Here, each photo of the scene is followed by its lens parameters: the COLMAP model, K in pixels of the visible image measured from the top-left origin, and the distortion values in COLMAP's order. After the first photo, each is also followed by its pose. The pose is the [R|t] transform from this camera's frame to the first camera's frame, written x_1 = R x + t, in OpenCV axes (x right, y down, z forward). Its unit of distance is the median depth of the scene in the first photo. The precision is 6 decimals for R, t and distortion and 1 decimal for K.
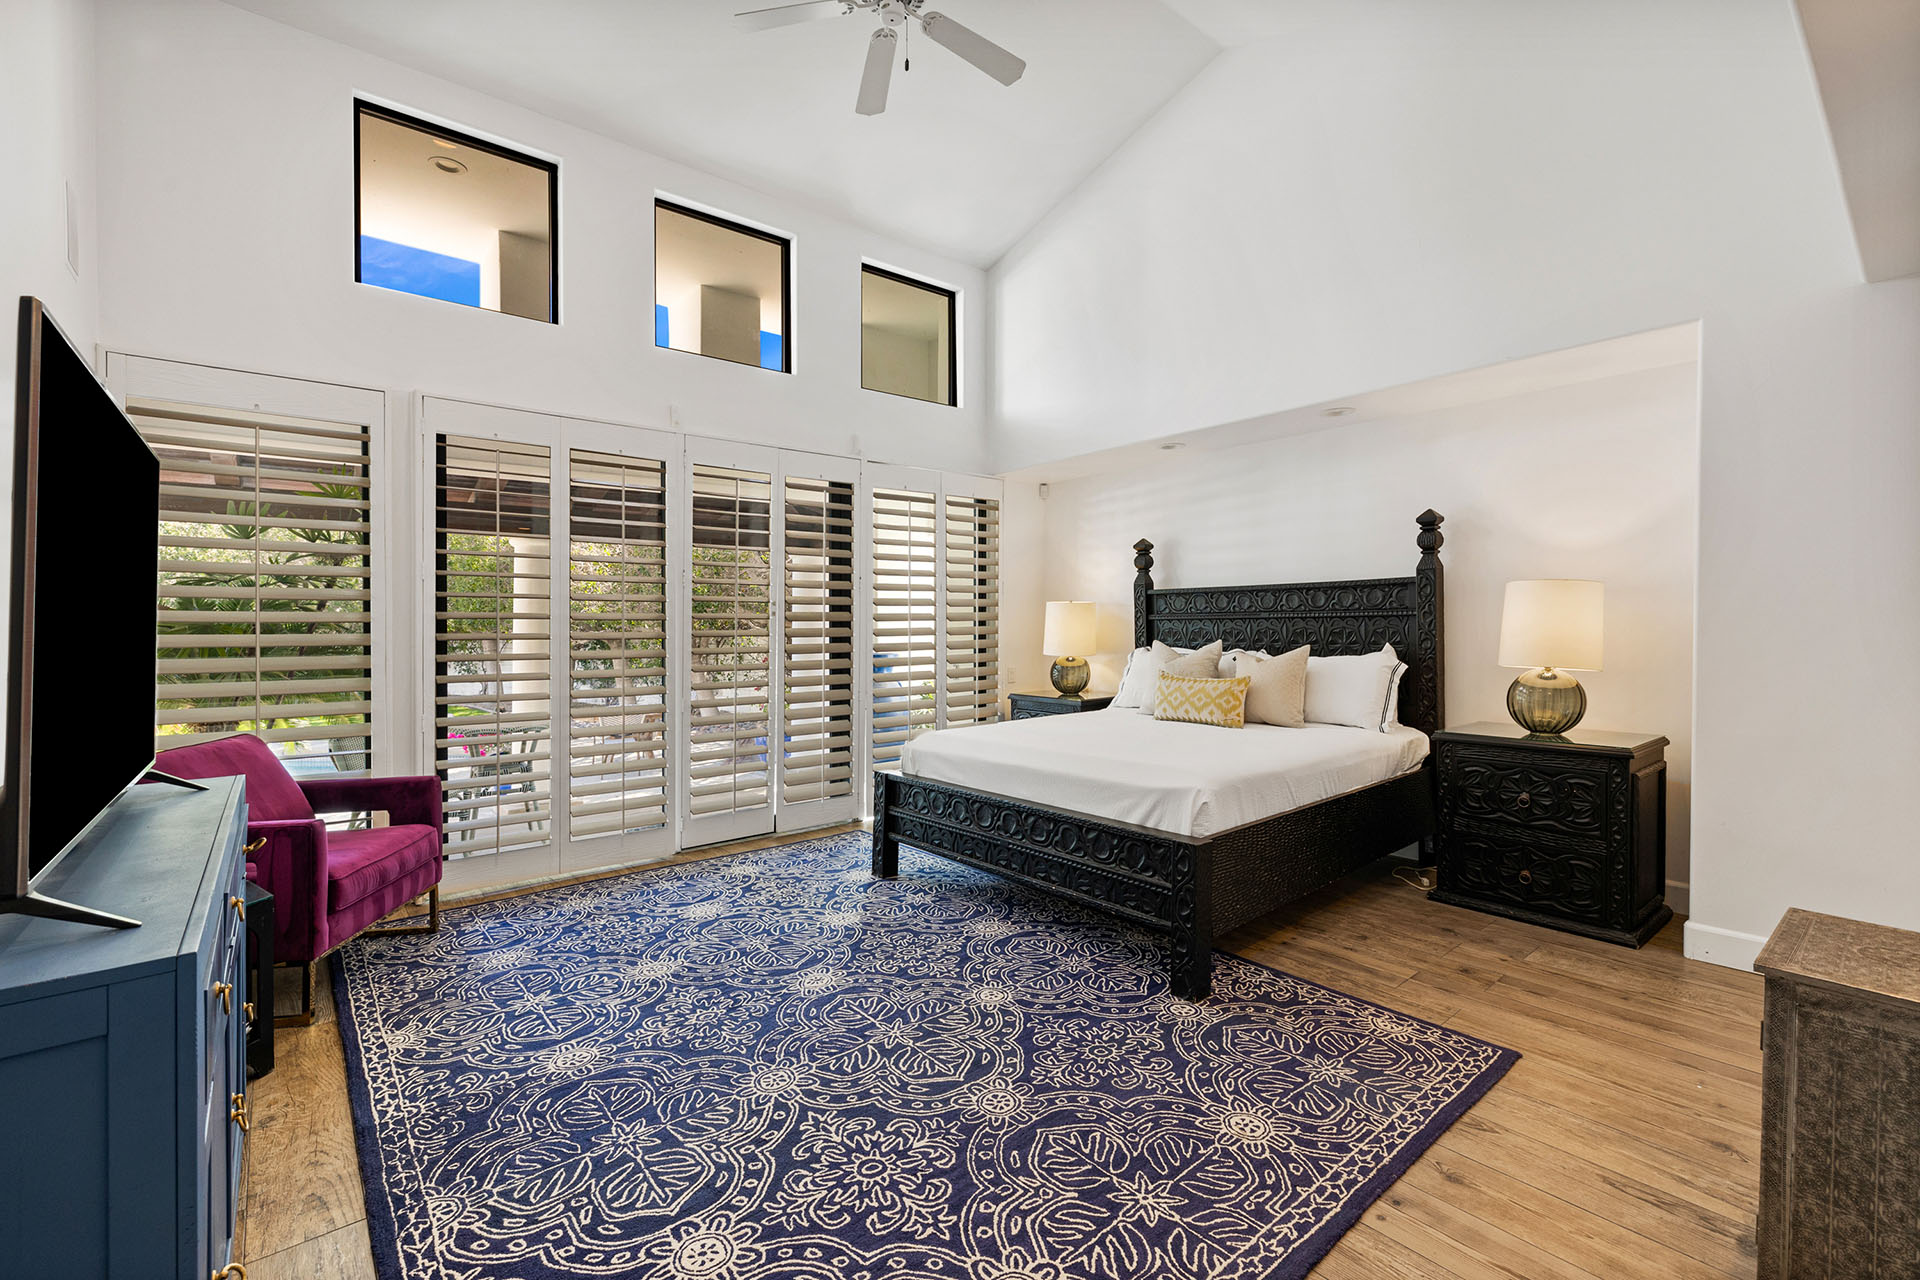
lens RADIAL K [[821.8, 0, 978.6], [0, 821.8, 632.5], [0, 0, 1]] dist [0.001843, -0.001048]
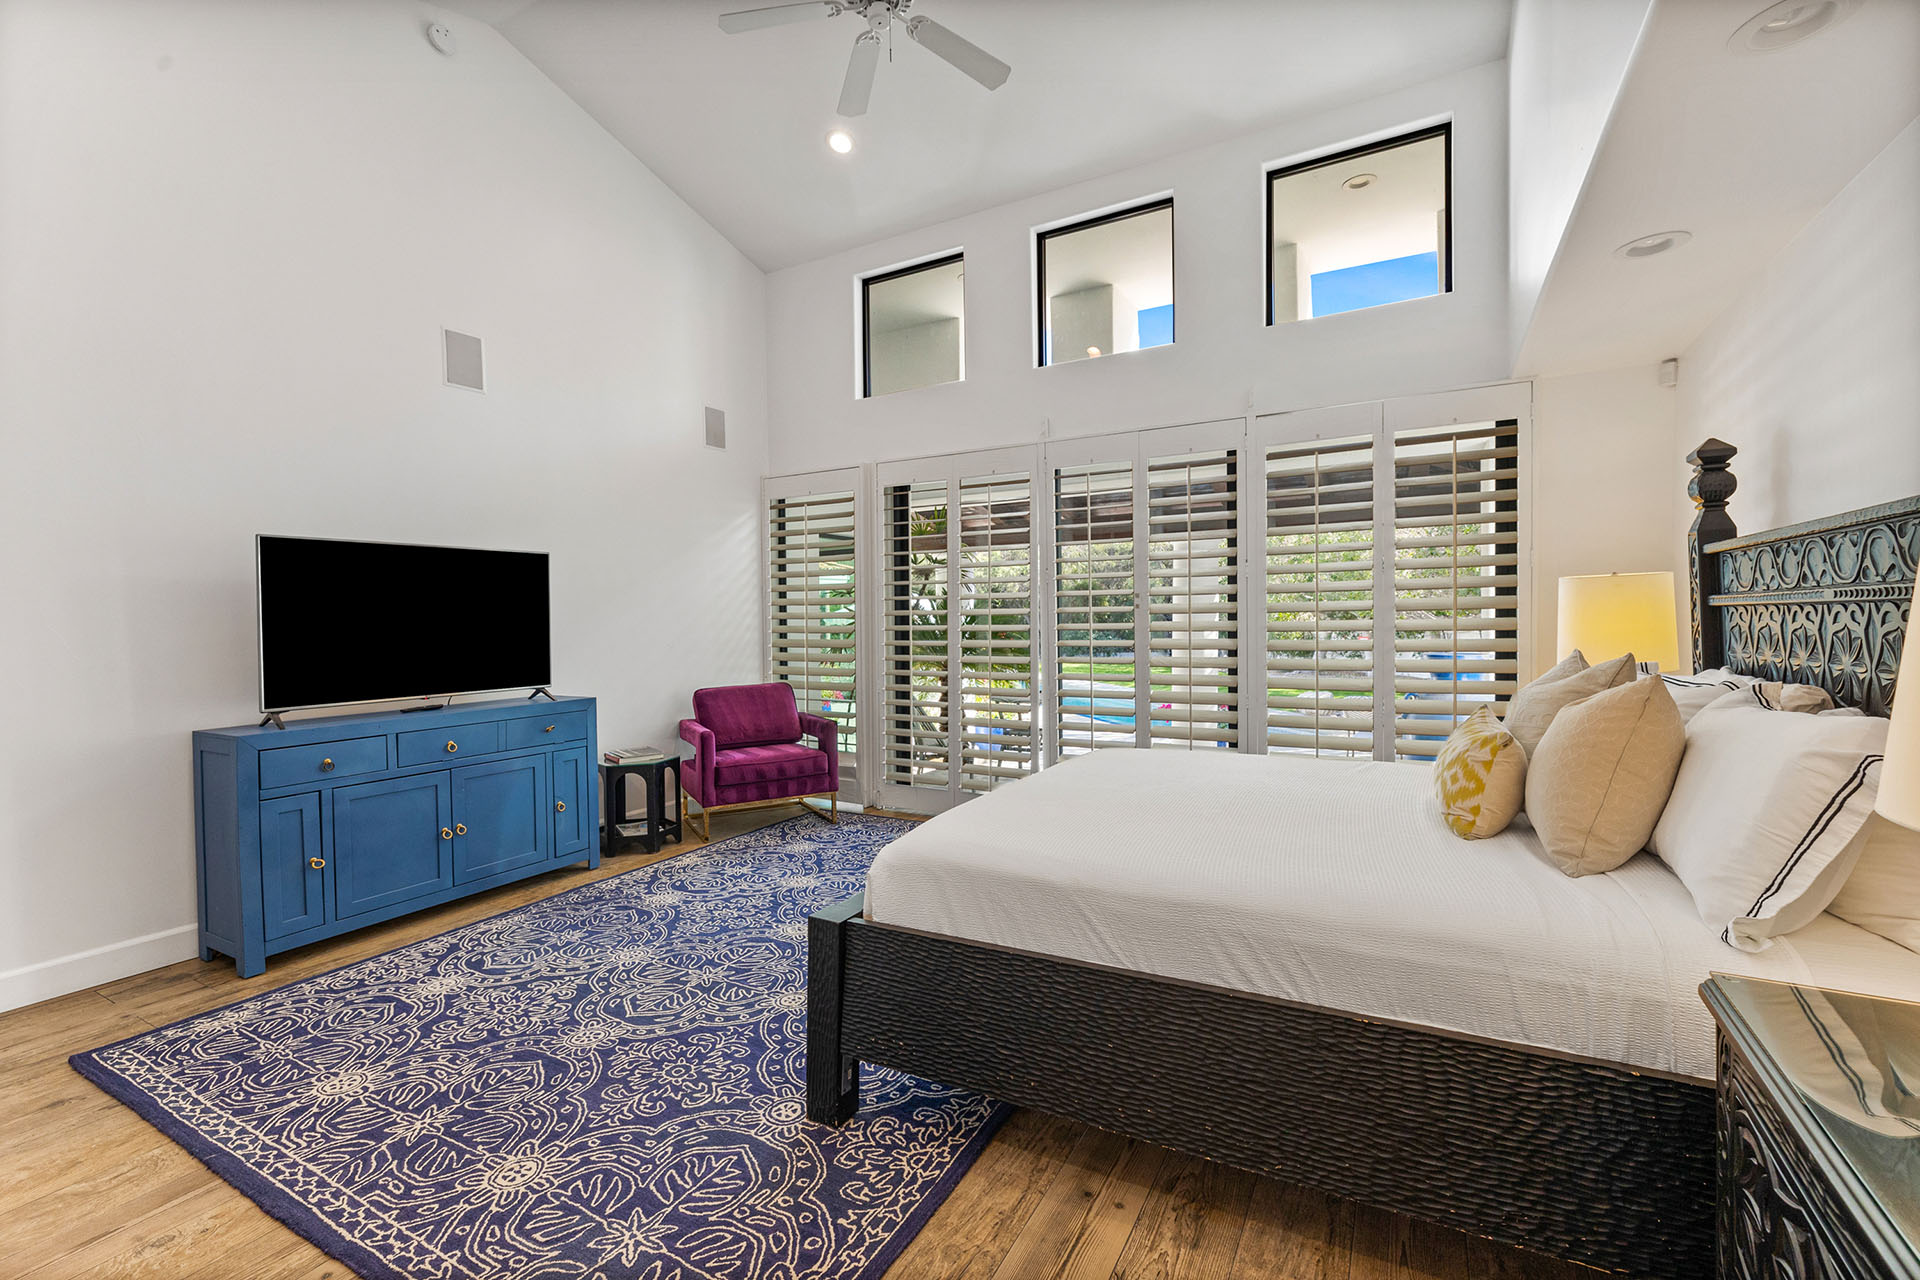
lens RADIAL K [[821.8, 0, 978.6], [0, 821.8, 632.5], [0, 0, 1]] dist [0.001843, -0.001048]
pose [[0.355722, 0.017000, -0.934437, 1.115625], [0.001271, 0.999825, 0.018673, -0.021574], [0.934591, -0.007830, 0.355638, 0.947230]]
